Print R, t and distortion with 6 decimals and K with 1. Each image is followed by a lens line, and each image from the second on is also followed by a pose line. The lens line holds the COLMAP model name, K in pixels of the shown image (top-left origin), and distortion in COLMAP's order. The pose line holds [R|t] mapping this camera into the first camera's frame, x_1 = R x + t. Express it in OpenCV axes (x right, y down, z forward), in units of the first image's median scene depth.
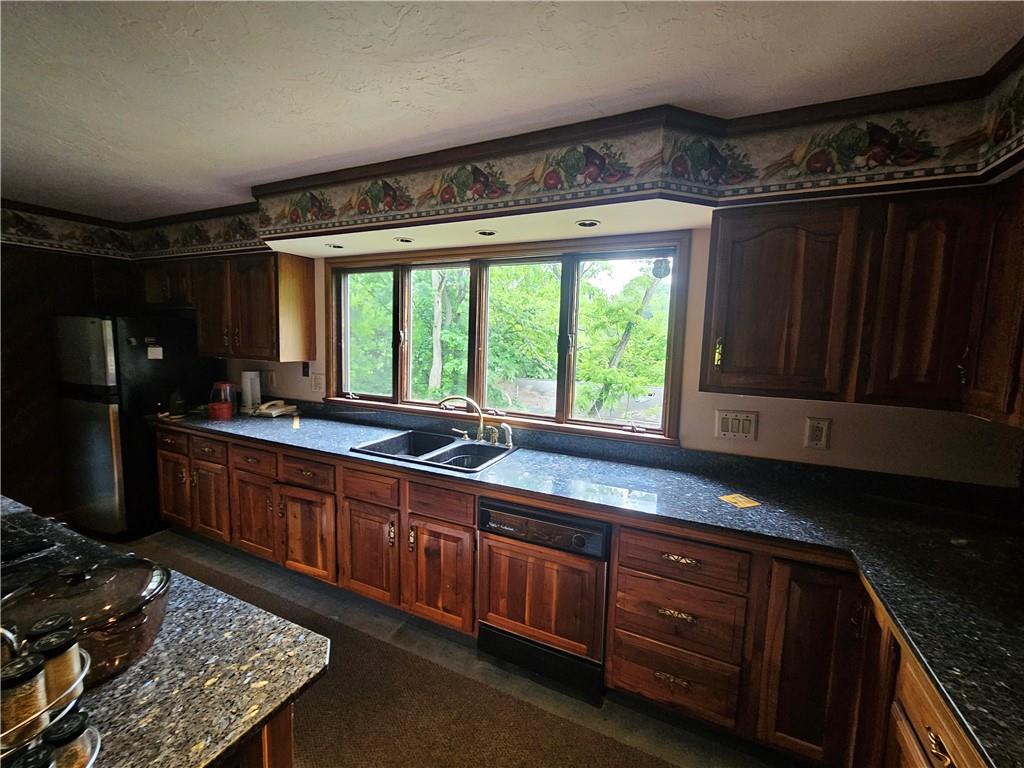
lens RADIAL K [[419.9, 0, 520.4], [0, 419.9, 380.3], [0, 0, 1]] dist [0.000003, 0.000182]
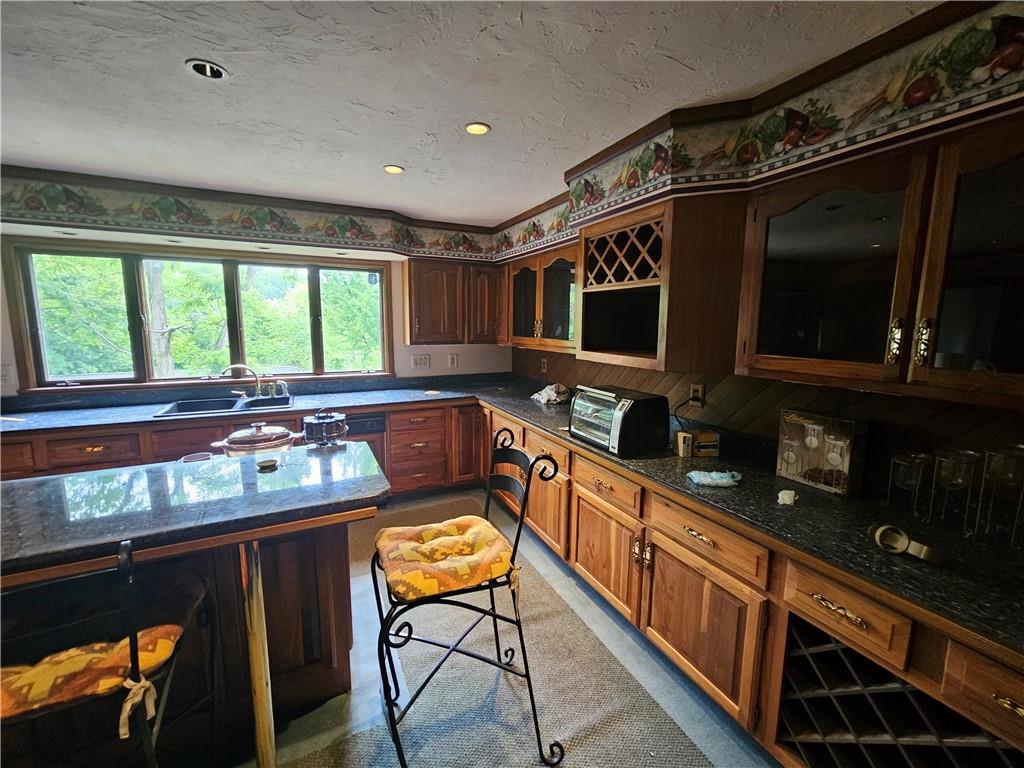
lens RADIAL K [[419.9, 0, 518.0], [0, 419.9, 379.3], [0, 0, 1]] dist [0.000003, 0.000182]
pose [[0.625123, -0.127706, 0.770008, -0.704391], [0.086472, 0.991783, 0.094286, 0.037506], [-0.775722, 0.007643, 0.631029, -0.589065]]
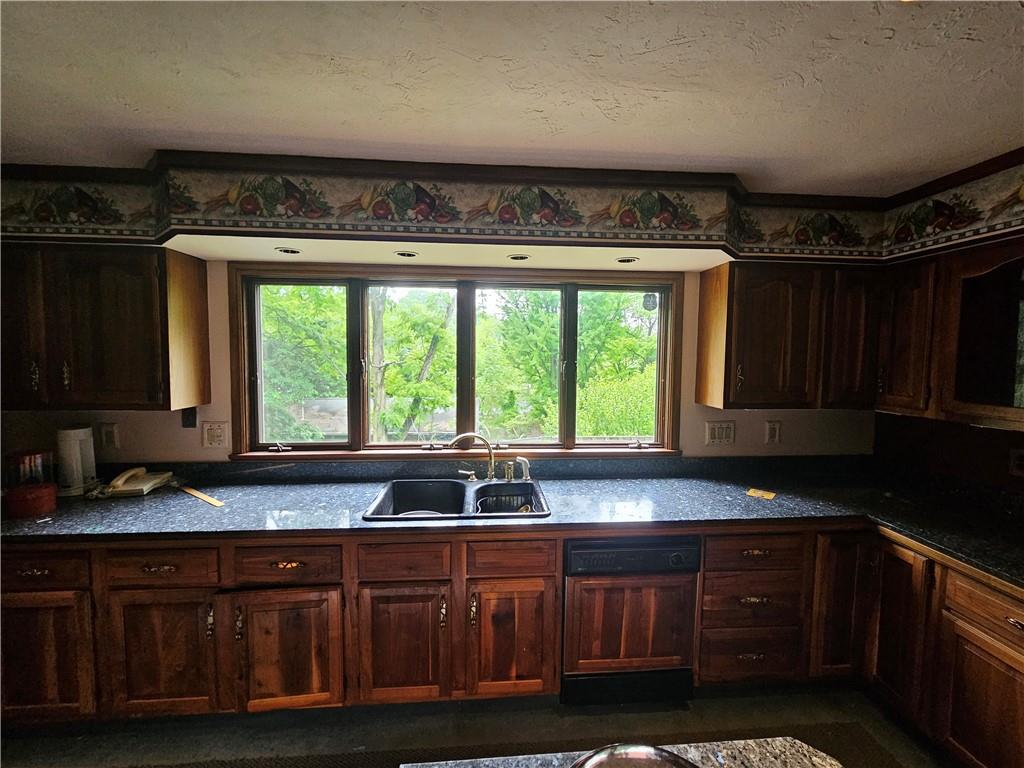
lens RADIAL K [[419.9, 0, 516.6], [0, 419.9, 379.9], [0, 0, 1]] dist [0.000003, 0.000182]
pose [[0.871627, -0.050078, 0.487605, -0.555537], [0.064348, 0.997849, -0.012545, -0.065498], [-0.485928, 0.042310, 0.872974, 0.193458]]
